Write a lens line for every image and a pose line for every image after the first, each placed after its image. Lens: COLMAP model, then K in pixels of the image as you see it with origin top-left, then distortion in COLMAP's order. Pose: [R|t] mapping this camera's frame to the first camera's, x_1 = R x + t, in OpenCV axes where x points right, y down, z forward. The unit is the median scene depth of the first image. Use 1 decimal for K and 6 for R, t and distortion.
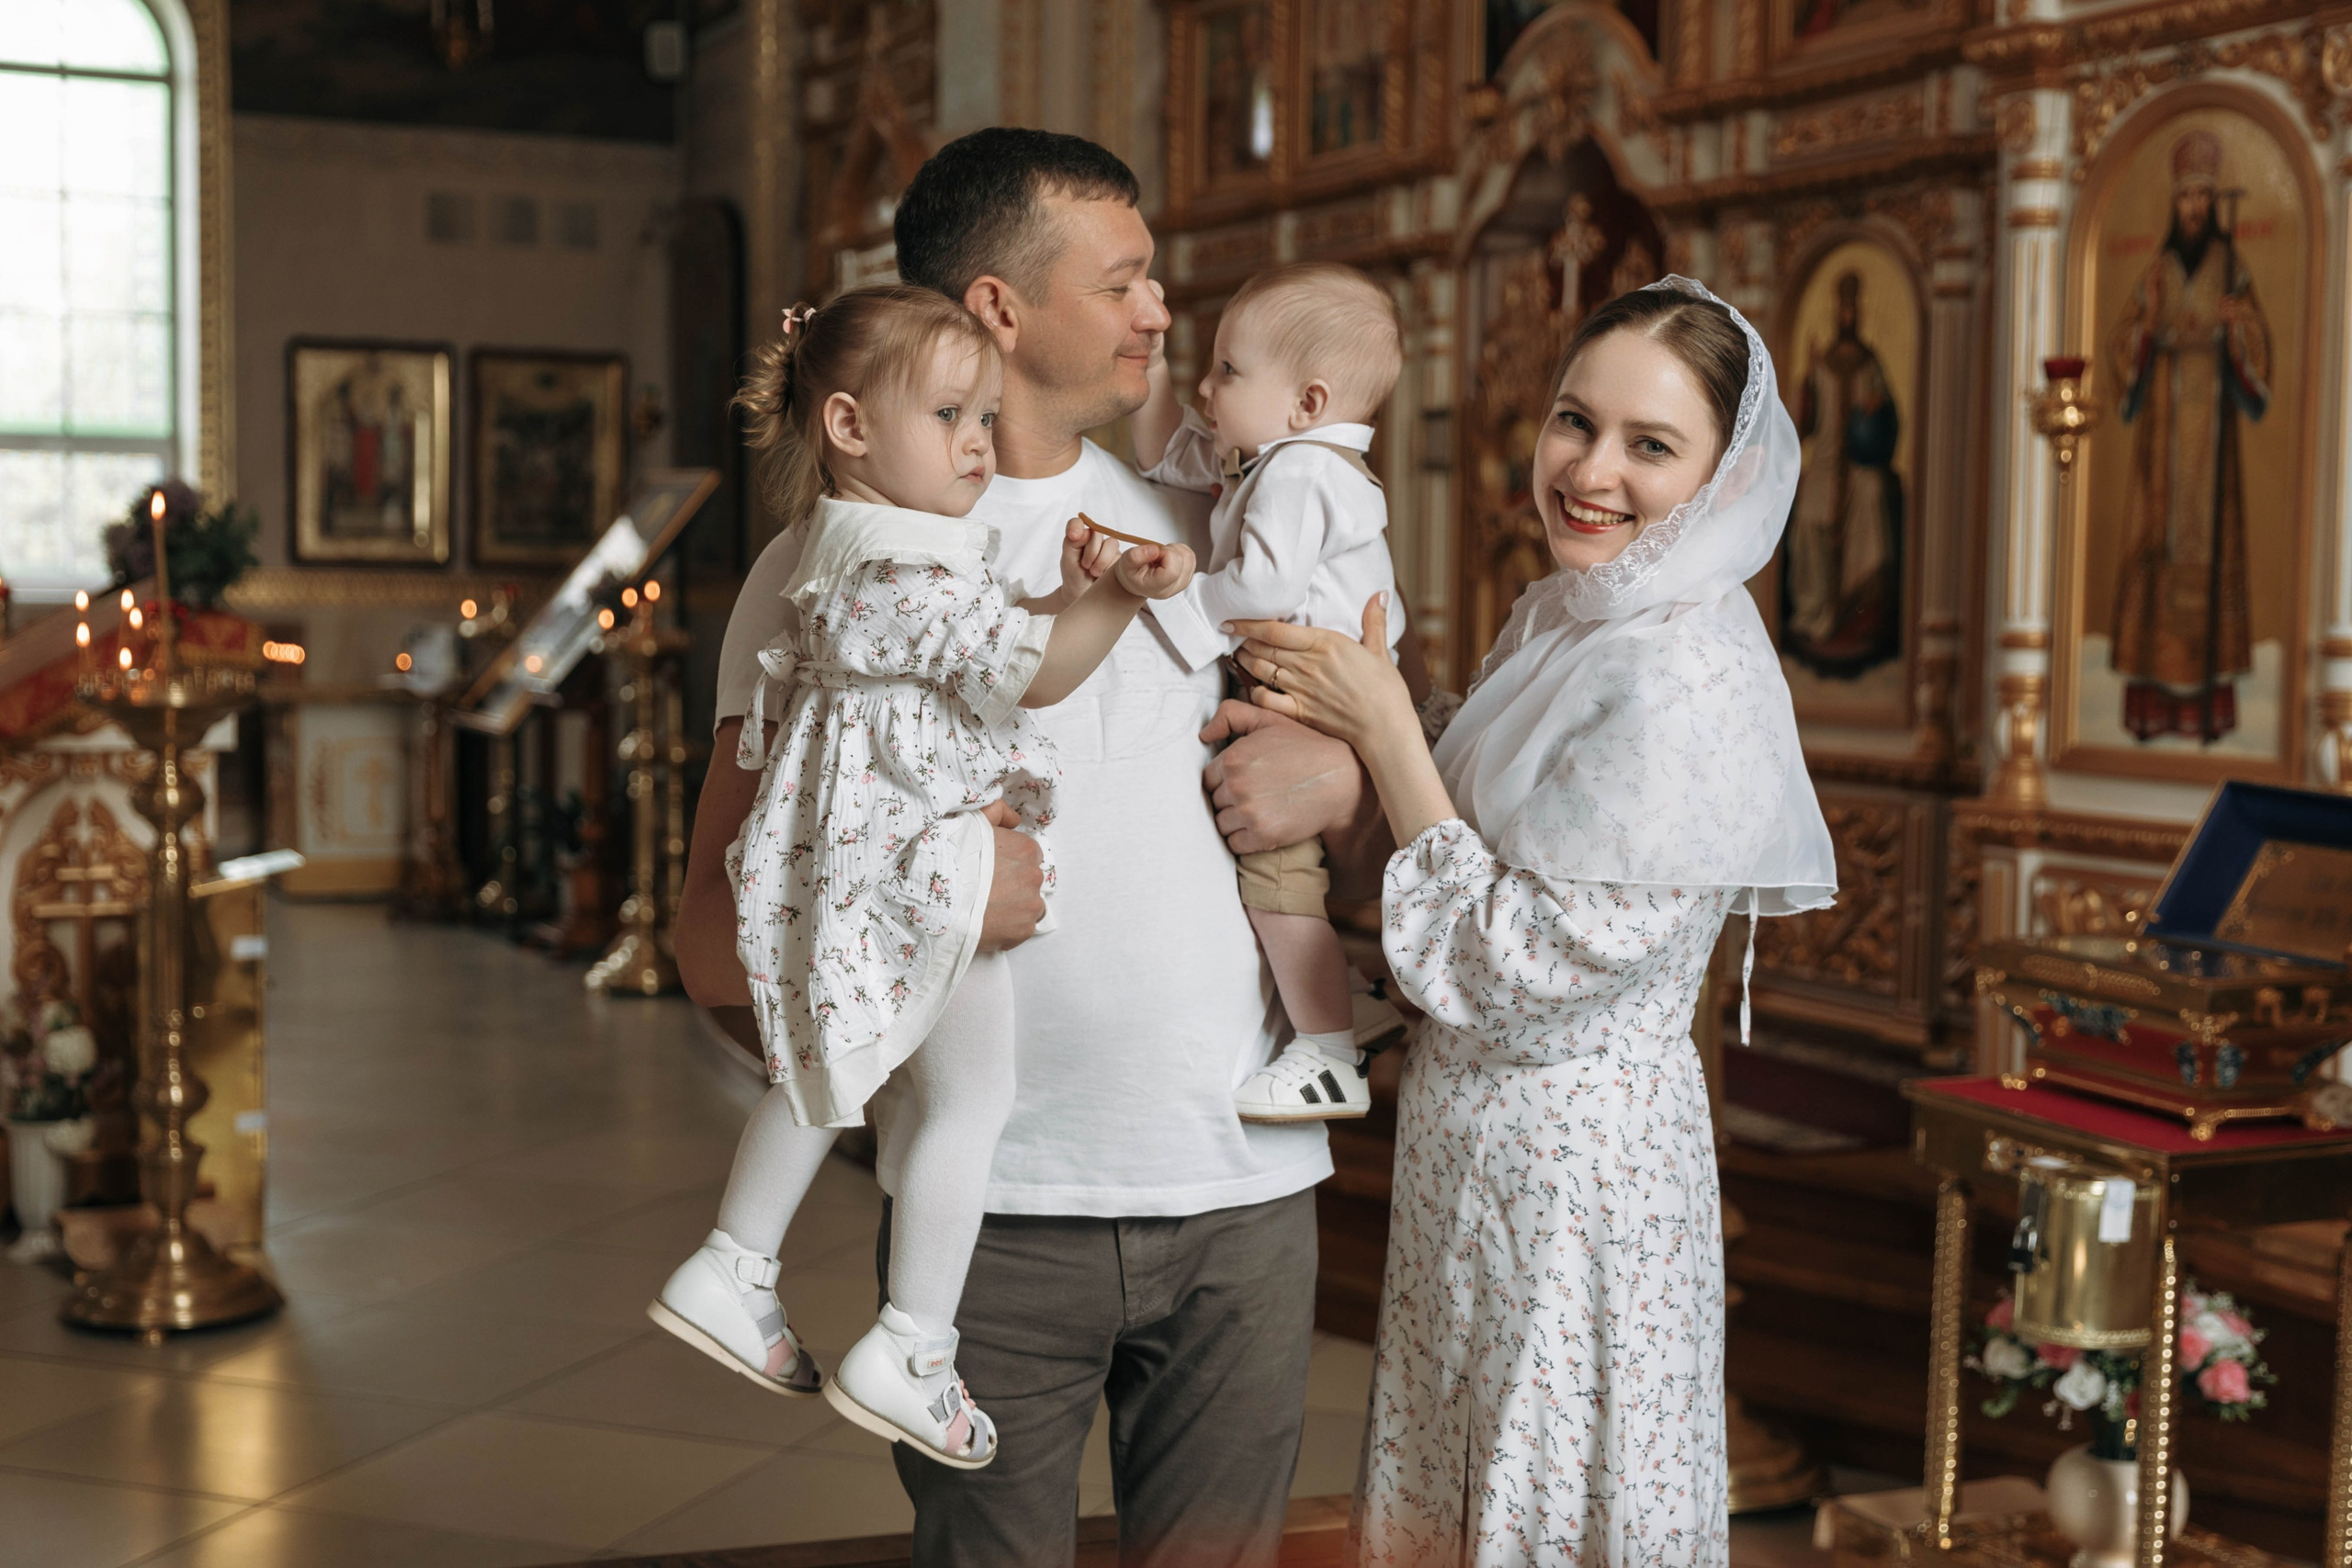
lens RADIAL K [[3152.7, 0, 1176.6], [0, 3152.7, 797.5], [0, 0, 1]] dist [0.009130, -0.000883]
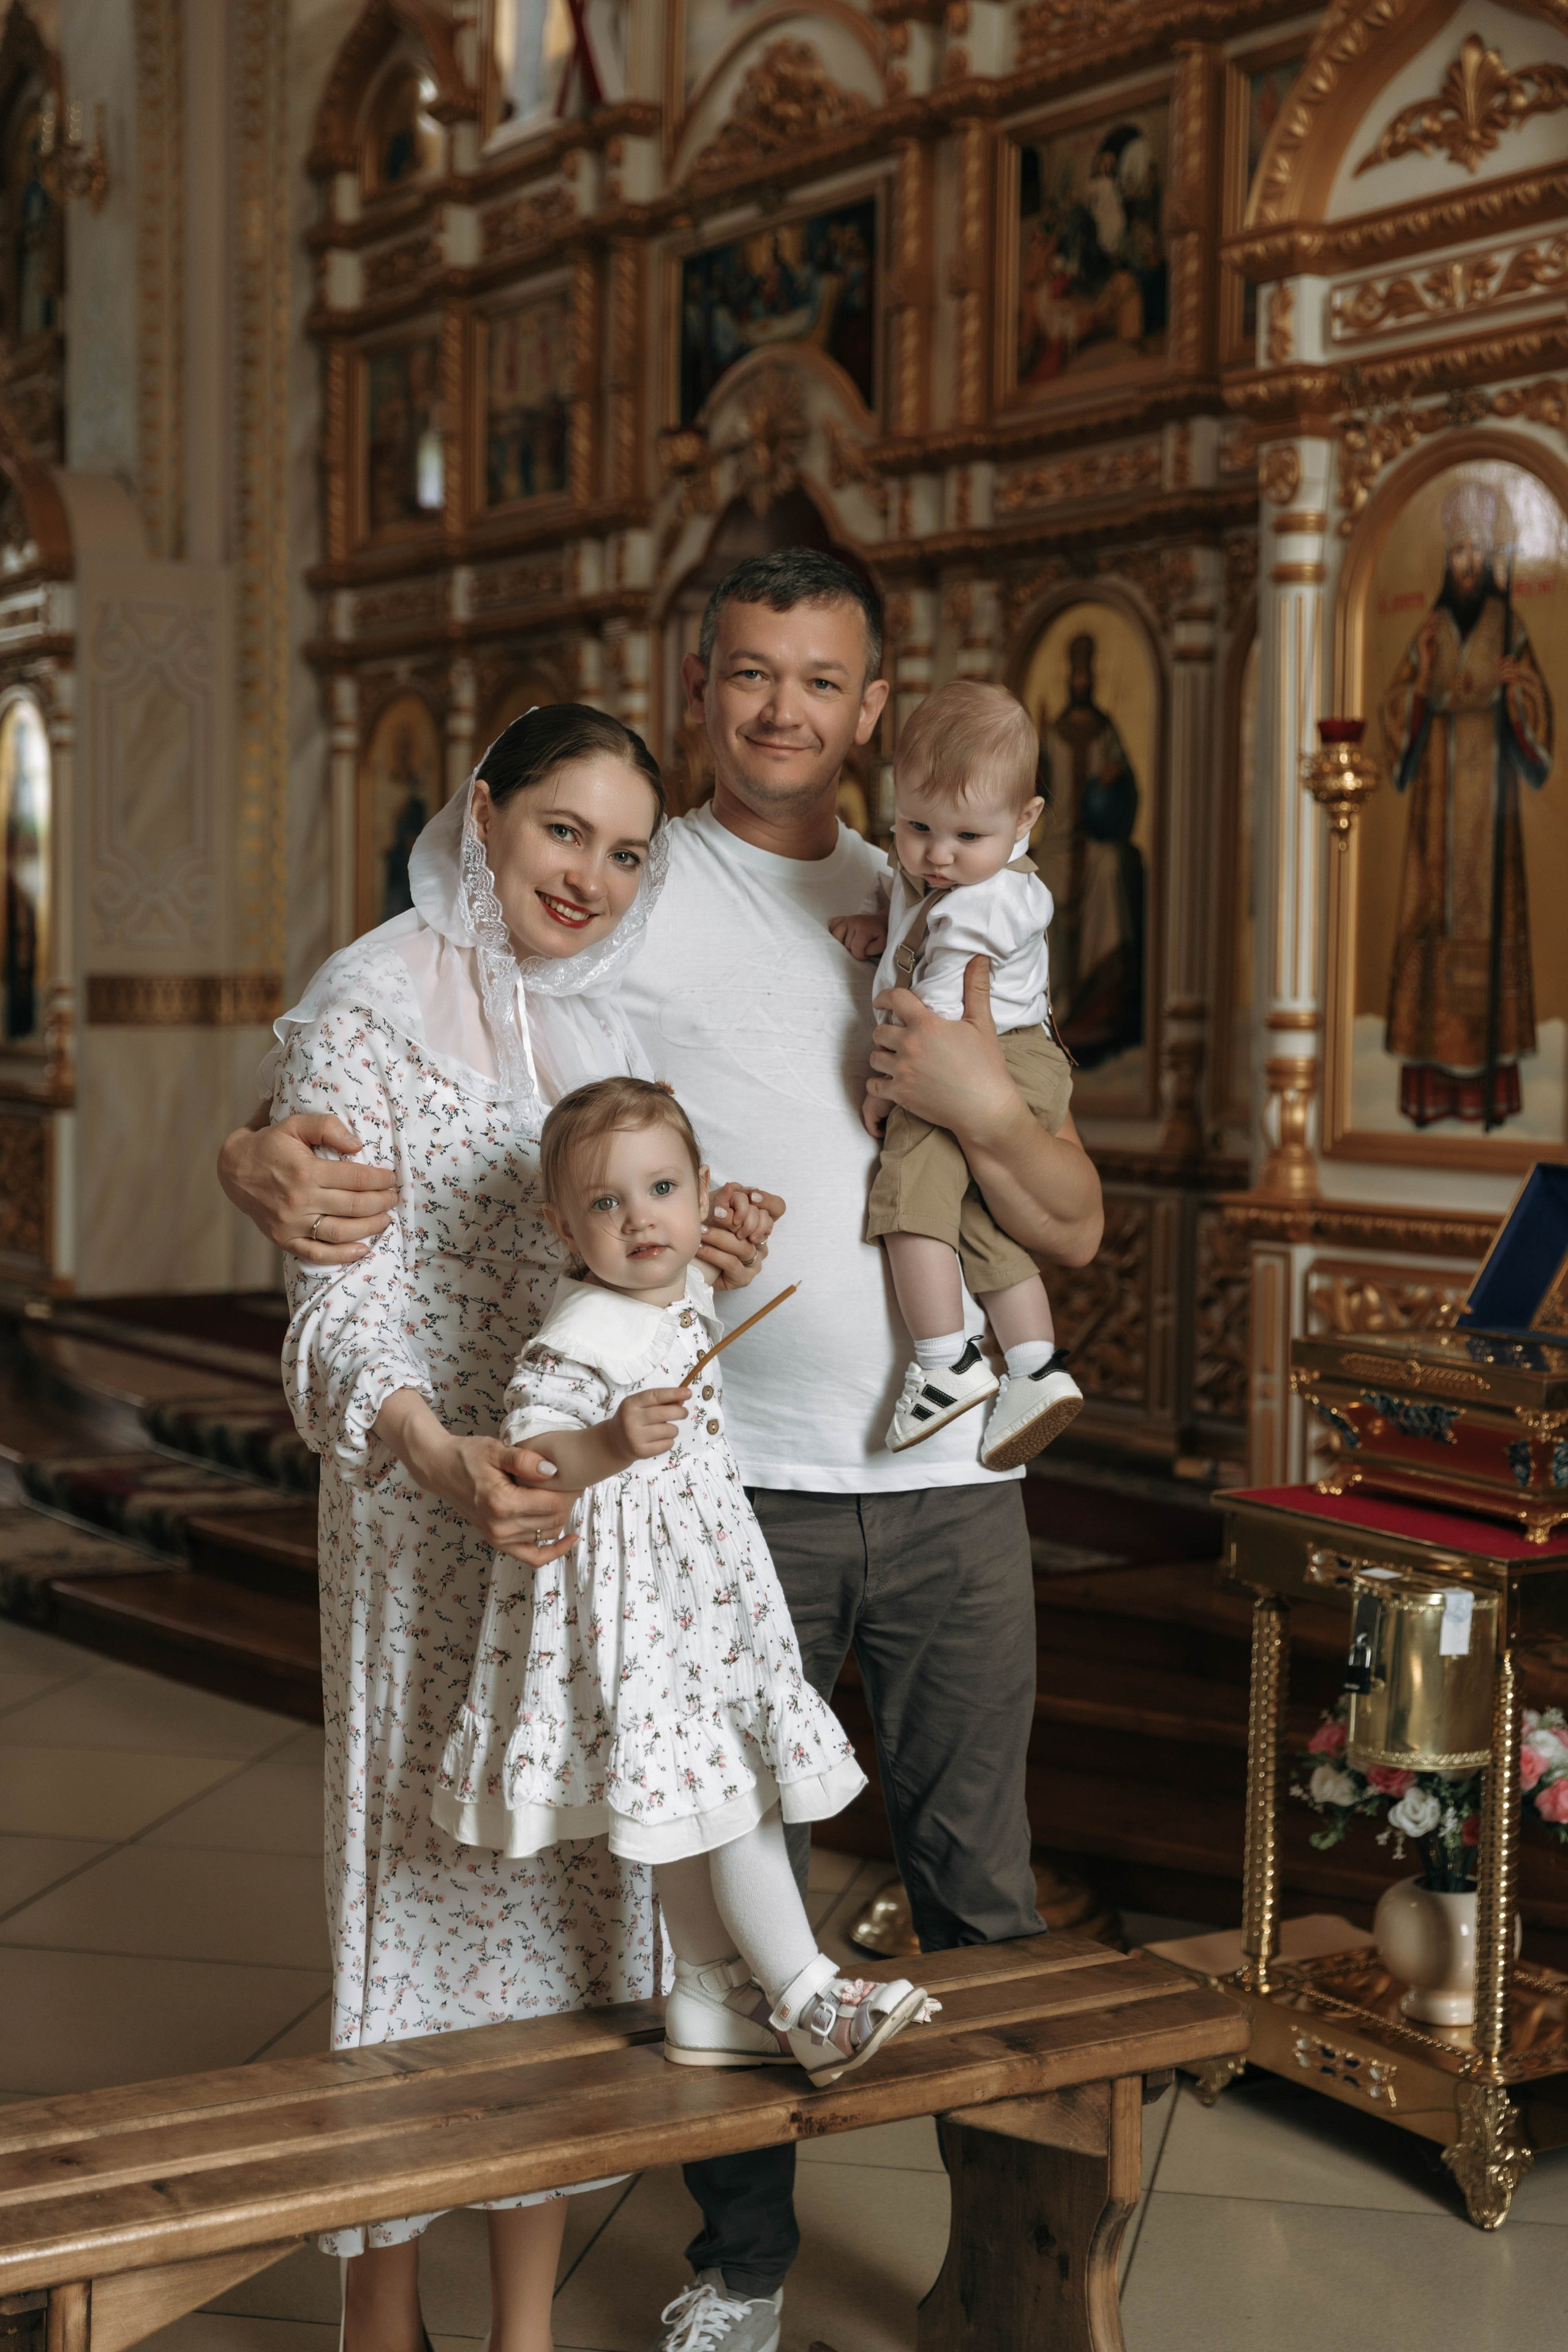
lens RADIAL K [[3371.1, 0, 801.0], [0, 3371.1, 1172.4], [0, 0, 1]] dist [0.013422, -0.000707]
pose [[0.988850, -0.010579, 0.148542, -0.027822], [0.012170, 0.999878, -0.009806, 0.003595], [-0.148420, 0.011504, 0.988858, 0.028382]]
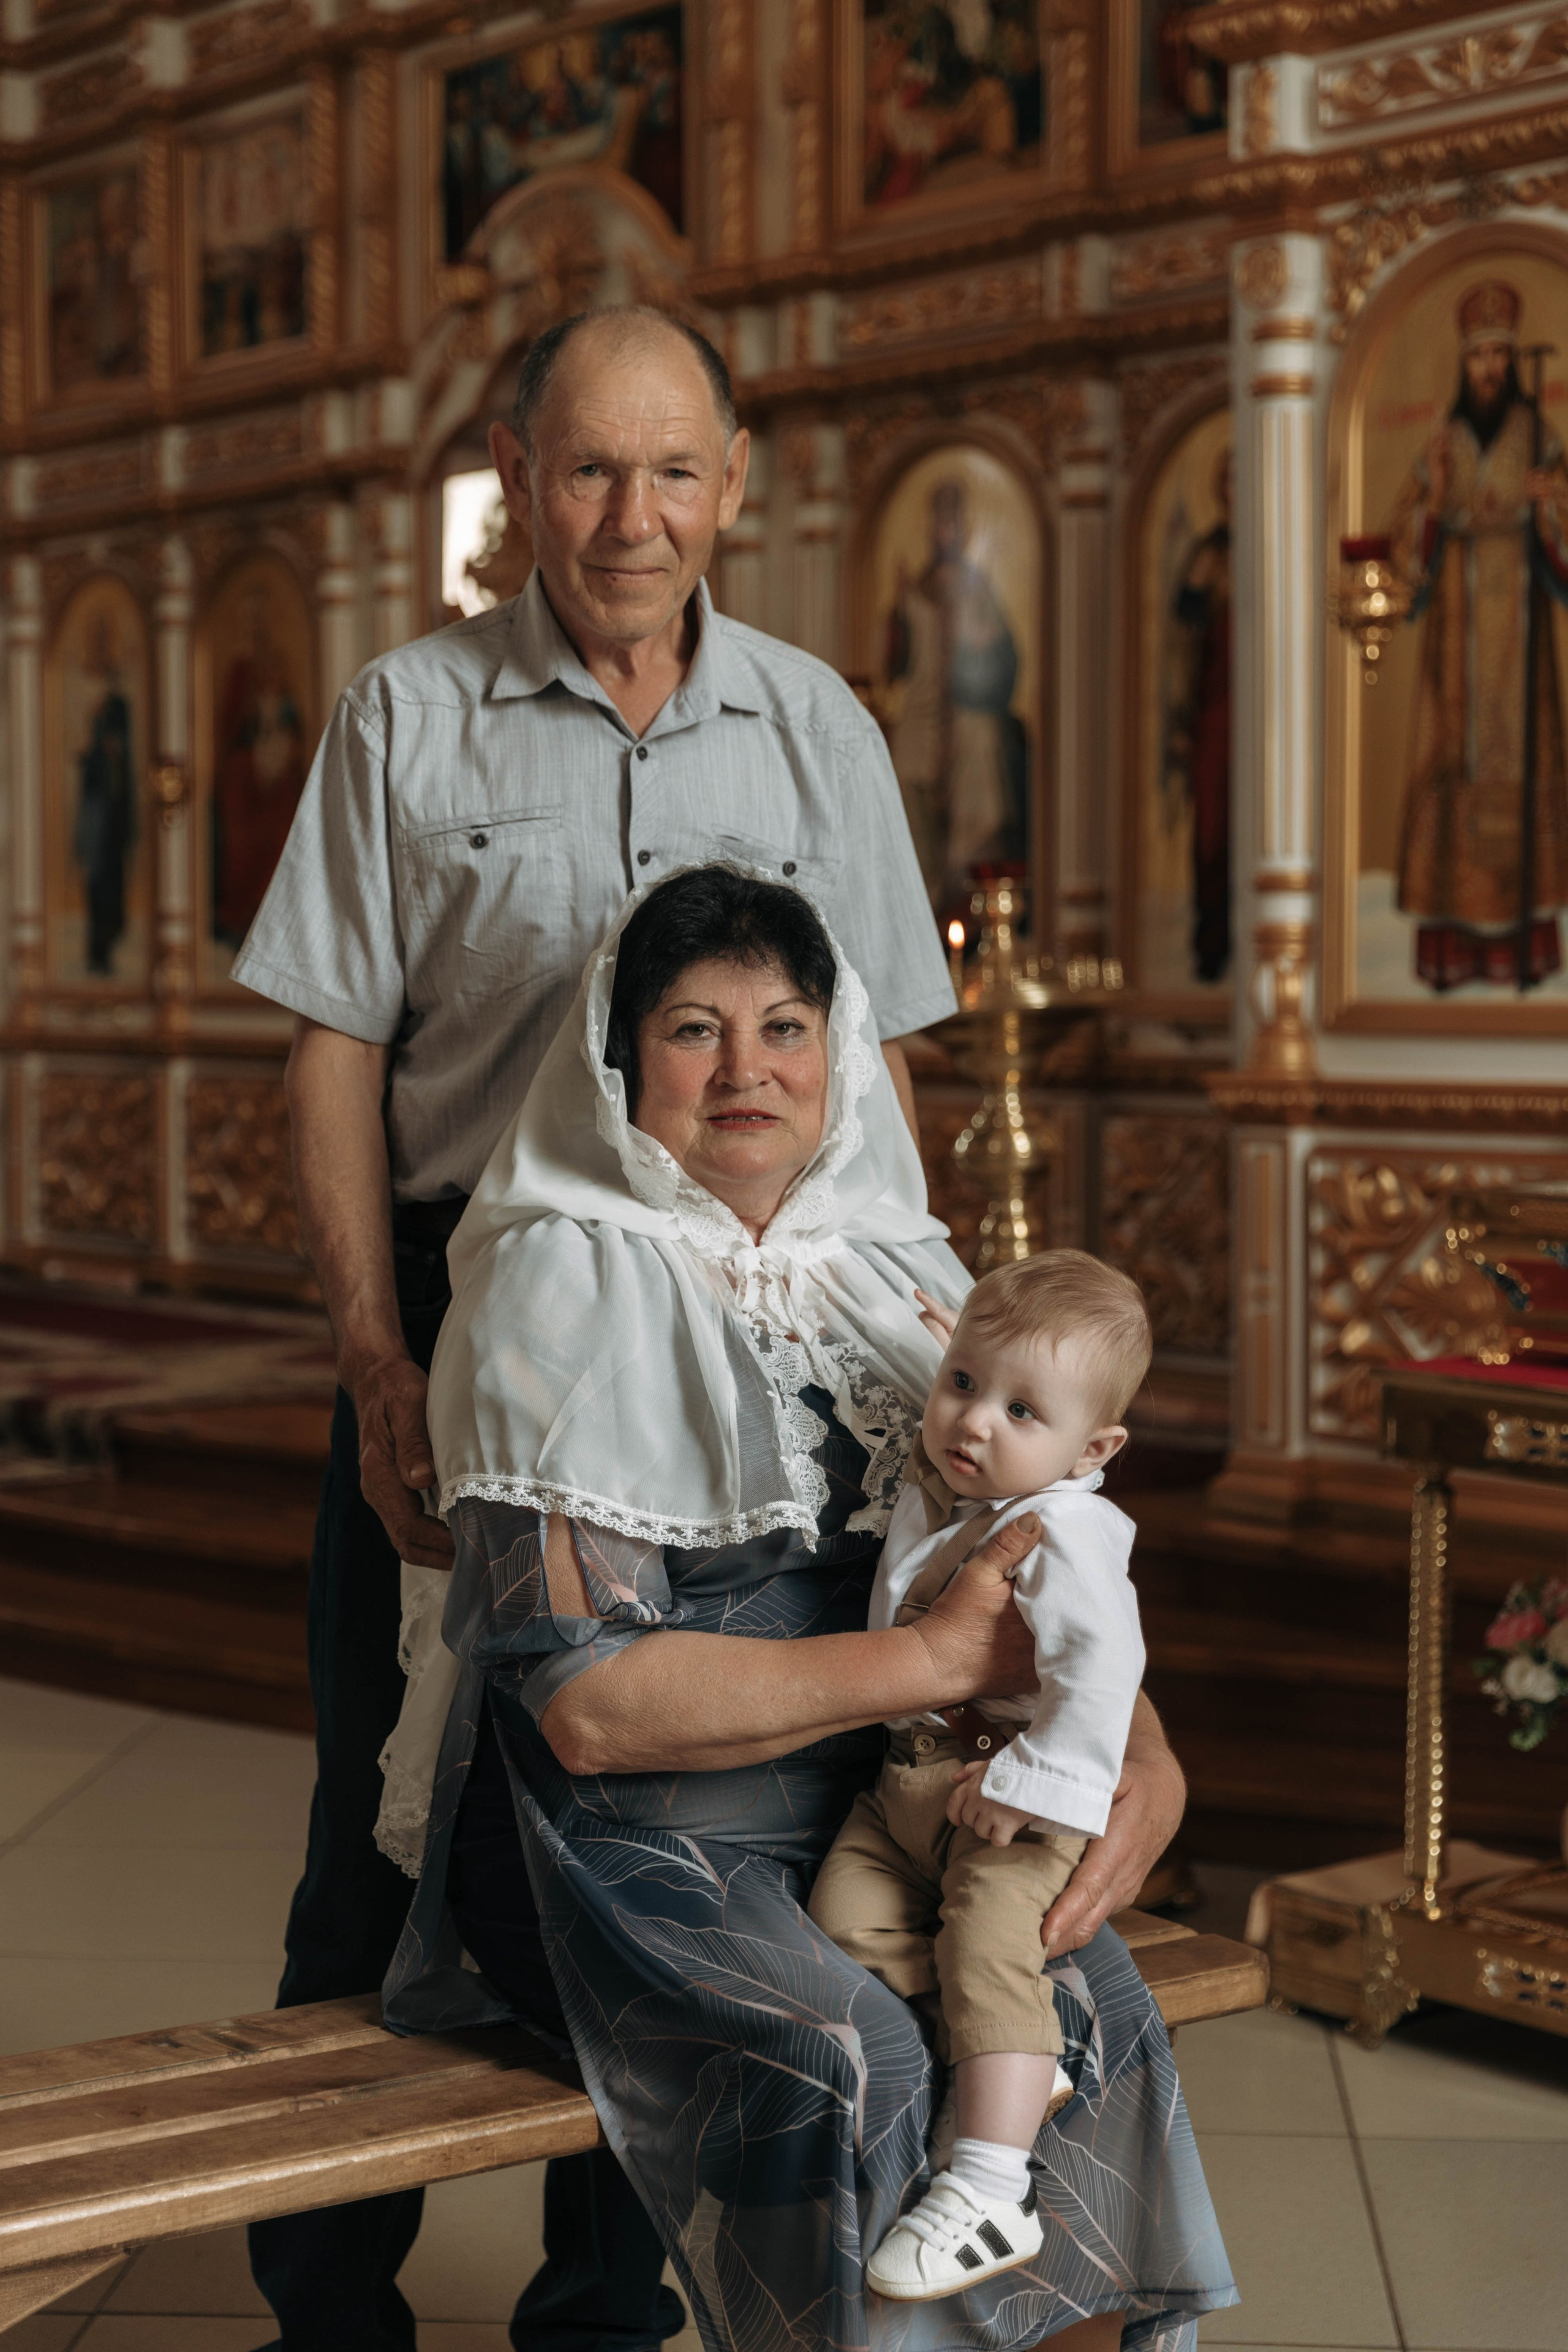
lens RADIAL K [[3716.5, 0, 784.0], [0, 3716.5, 1176.0], [0, 0, 1]] dist [0.003409, -0.021266]
pose [[0.962728, -0.032479, 0.268514, -0.138775], [0.035196, 0.999366, -0.005313, 0.031279], [-0.268171, 0.014565, 0.963261, 0.074856]]
